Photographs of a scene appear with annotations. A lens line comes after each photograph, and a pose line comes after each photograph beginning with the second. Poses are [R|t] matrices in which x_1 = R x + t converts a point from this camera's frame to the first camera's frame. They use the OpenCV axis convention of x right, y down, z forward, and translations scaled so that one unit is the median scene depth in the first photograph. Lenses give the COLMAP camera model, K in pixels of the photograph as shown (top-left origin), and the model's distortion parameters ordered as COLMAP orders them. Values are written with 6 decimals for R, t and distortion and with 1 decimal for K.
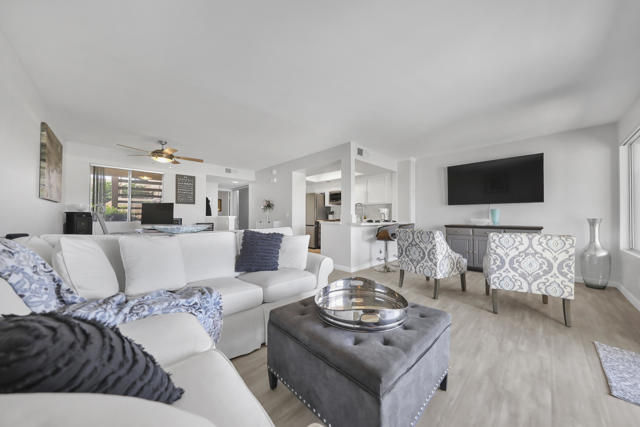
lens RADIAL K [[217.6, 0, 321.0], [0, 217.6, 213.8], [0, 0, 1]] dist [0.000192, -0.000021]
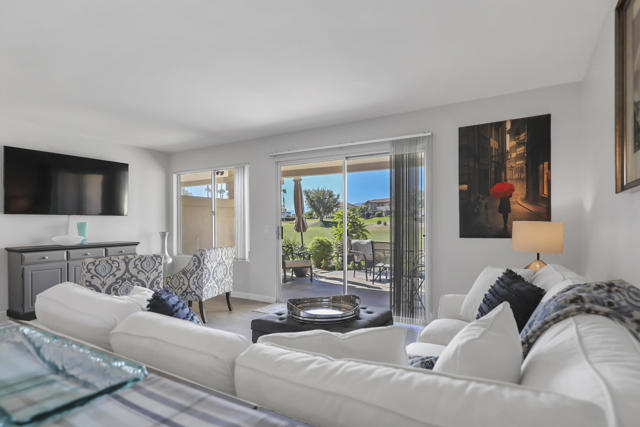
lens RADIAL K [[338.6, 0, 322.8], [0, 338.6, 224.5], [0, 0, 1]] dist [0.022006, 0.000678]
pose [[-0.257674, -0.009540, 0.966185, -0.732774], [-0.010423, 0.999921, 0.007094, -0.039286], [-0.966176, -0.008243, -0.257753, 0.654123]]
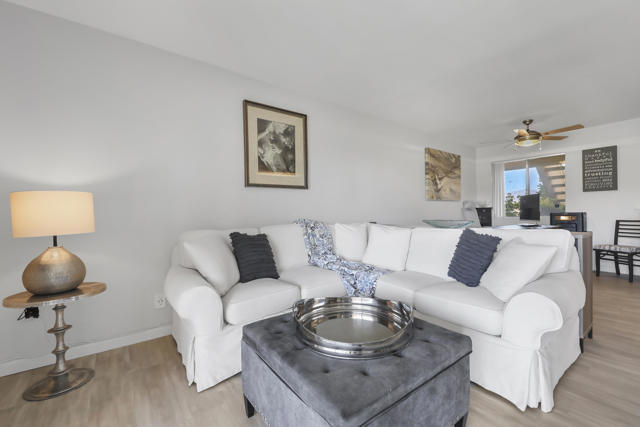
lens RADIAL K [[260.3, 0, 323.4], [0, 260.3, 215.4], [0, 0, 1]] dist [-0.001778, -0.000887]
pose [[-0.101559, 0.007603, -0.994800, 0.470344], [0.025908, 0.999652, 0.004995, 0.006262], [0.994492, -0.025266, -0.101721, 0.430615]]
